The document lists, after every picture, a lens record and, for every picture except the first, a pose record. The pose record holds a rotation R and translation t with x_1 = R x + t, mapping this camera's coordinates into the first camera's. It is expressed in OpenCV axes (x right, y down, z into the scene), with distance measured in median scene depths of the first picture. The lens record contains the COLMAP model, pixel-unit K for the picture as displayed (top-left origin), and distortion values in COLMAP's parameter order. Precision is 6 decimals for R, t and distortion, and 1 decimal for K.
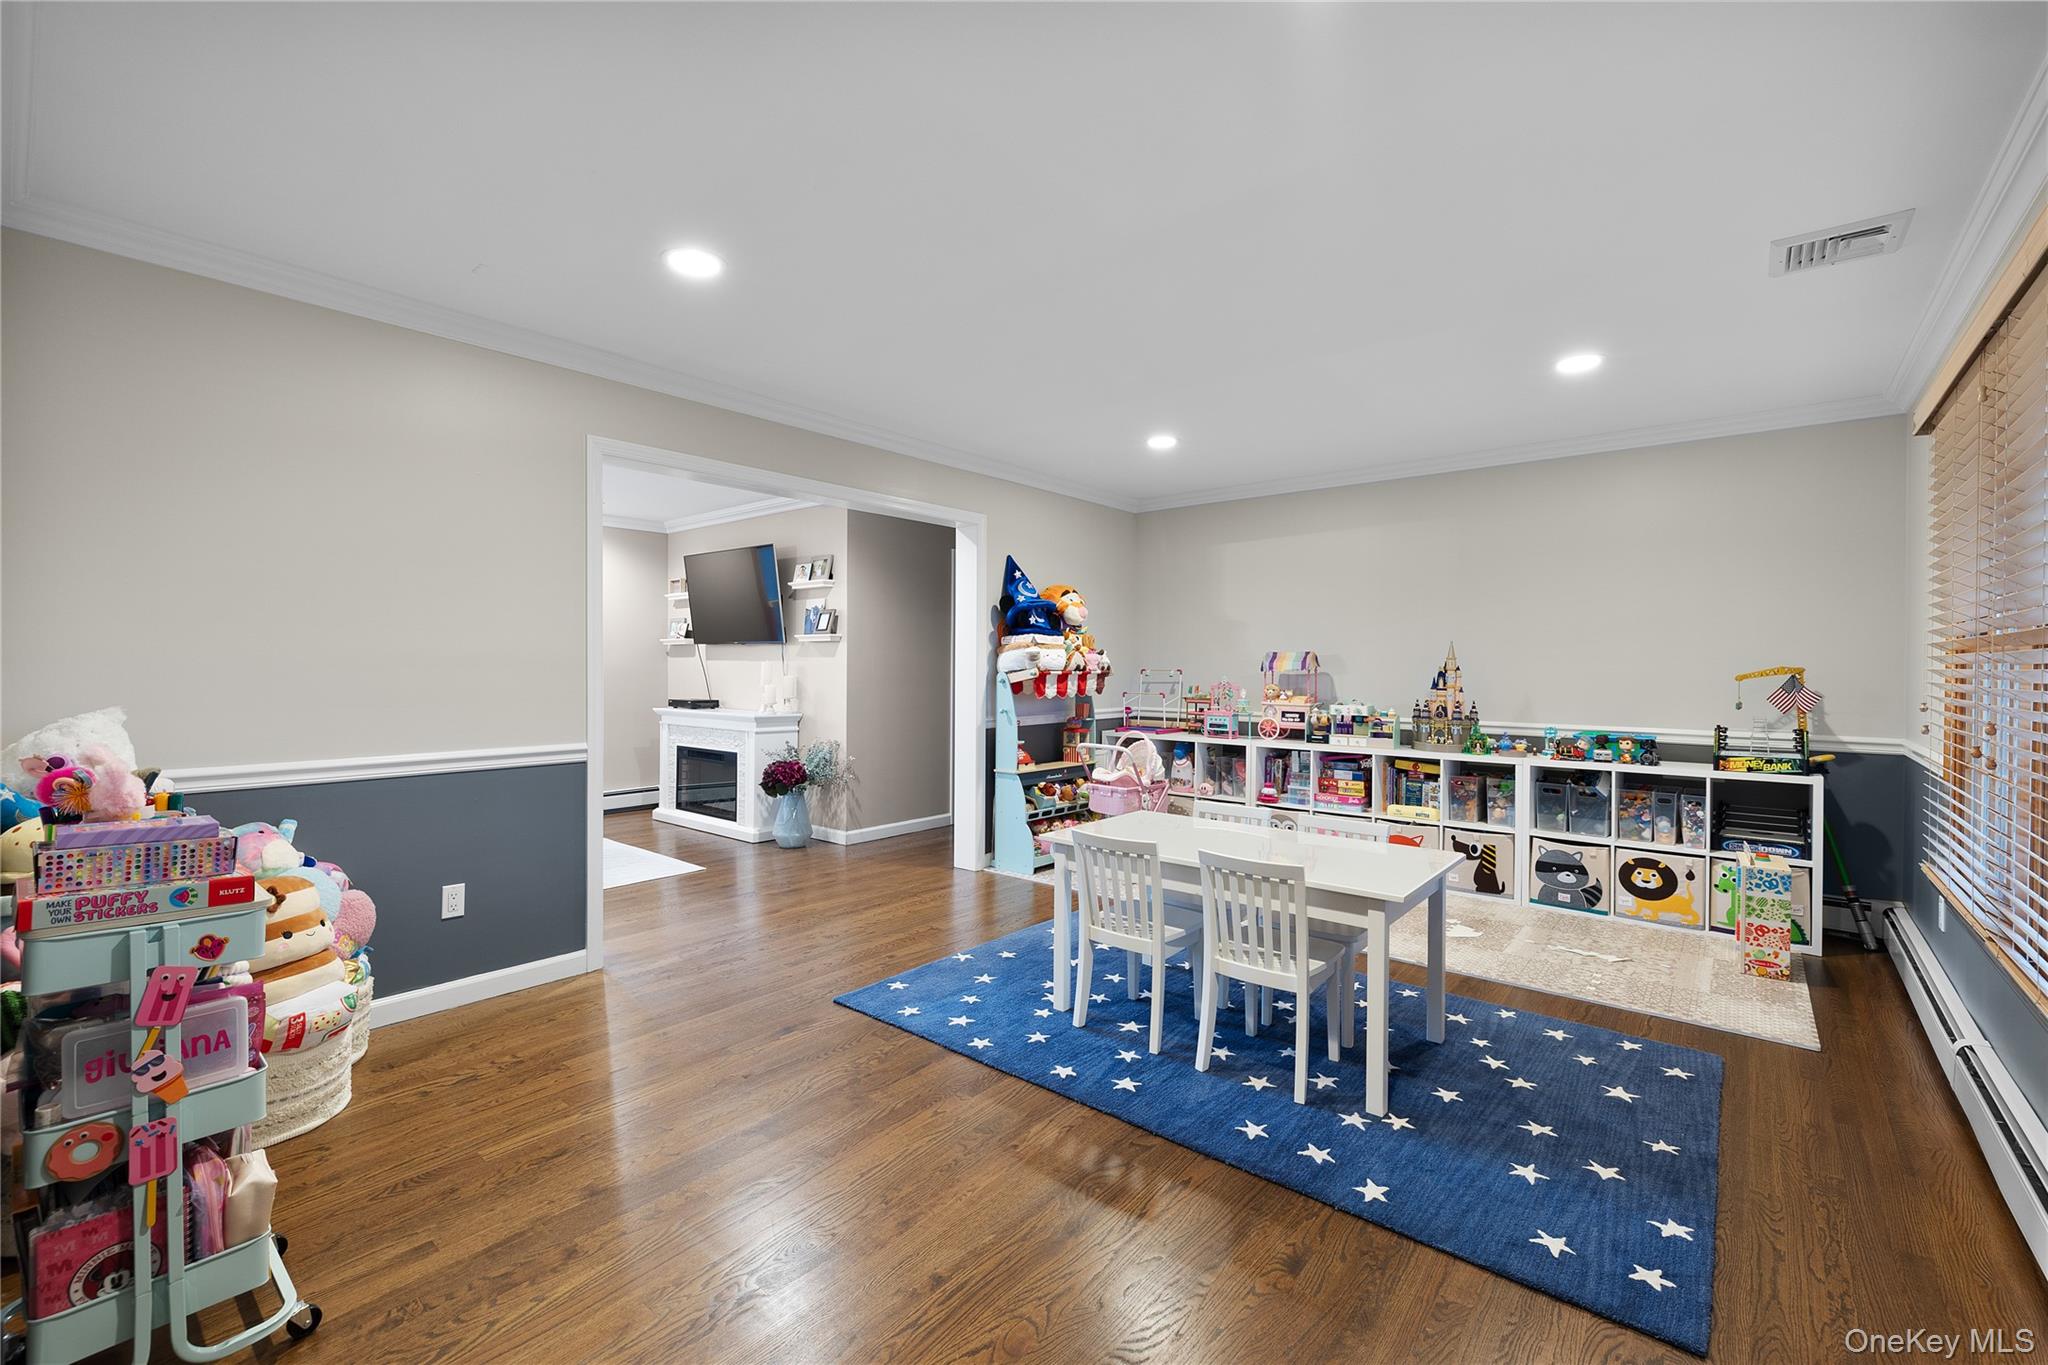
lens RADIAL K [[872.2, 0, 1023.0], [0, 872.2, 666.3], [0, 0, 1]] dist [-0.001330, -0.000523]
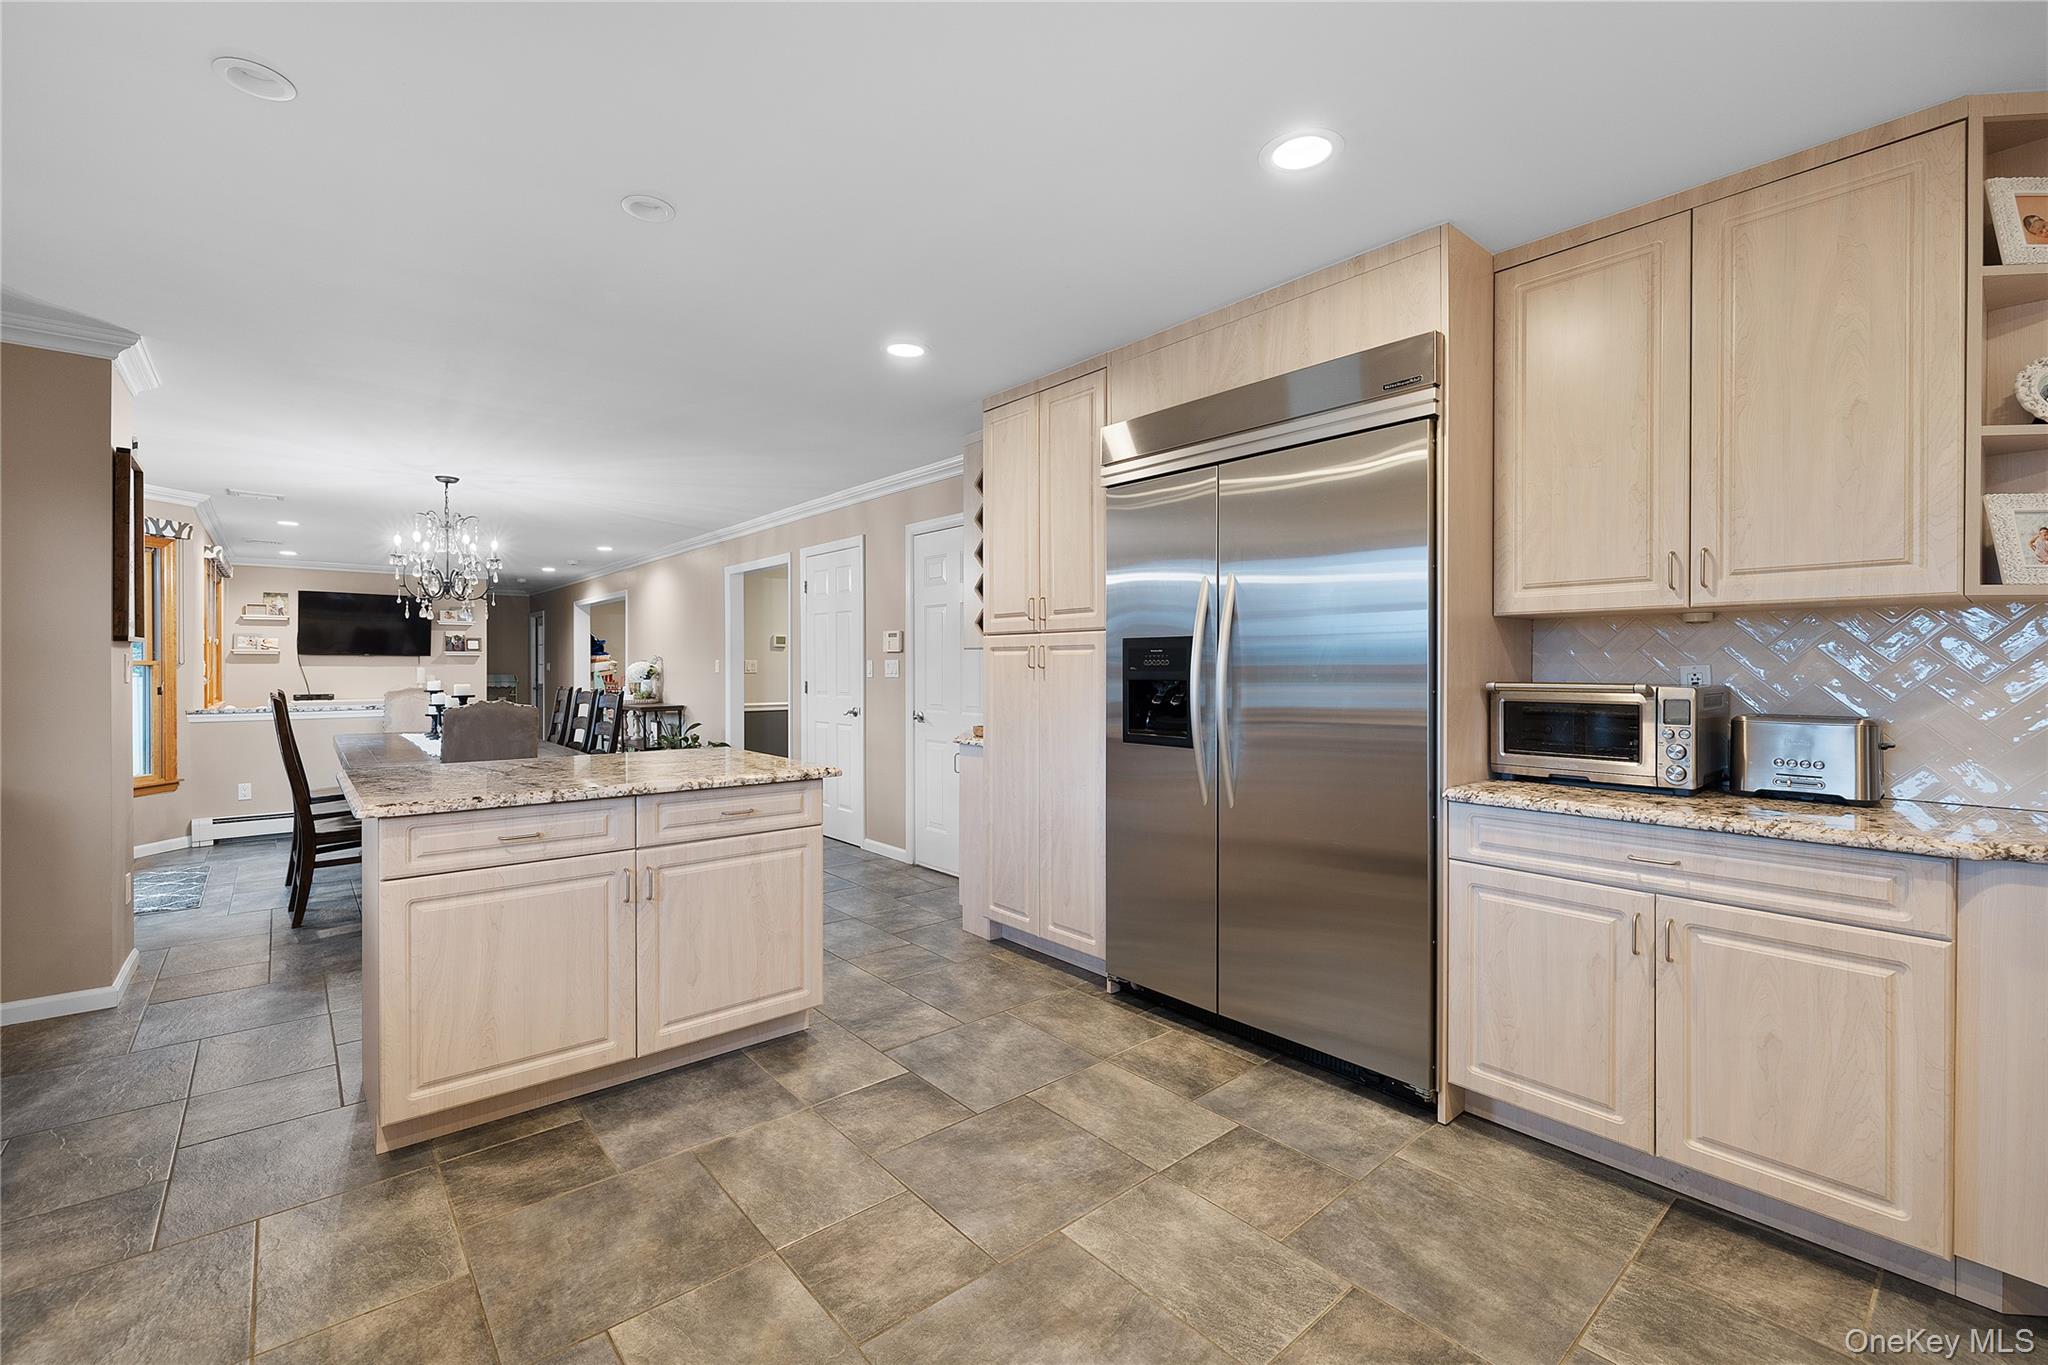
lens RADIAL K [[872.2, 0, 1023.0], [0, 872.2, 666.3], [0, 0, 1]] dist [-0.001330, -0.000523]
pose [[0.147597, -0.003576, 0.989041, -1.802620], [0.000041, 0.999993, 0.003610, -0.013360], [-0.989048, -0.000492, 0.147596, -0.379626]]
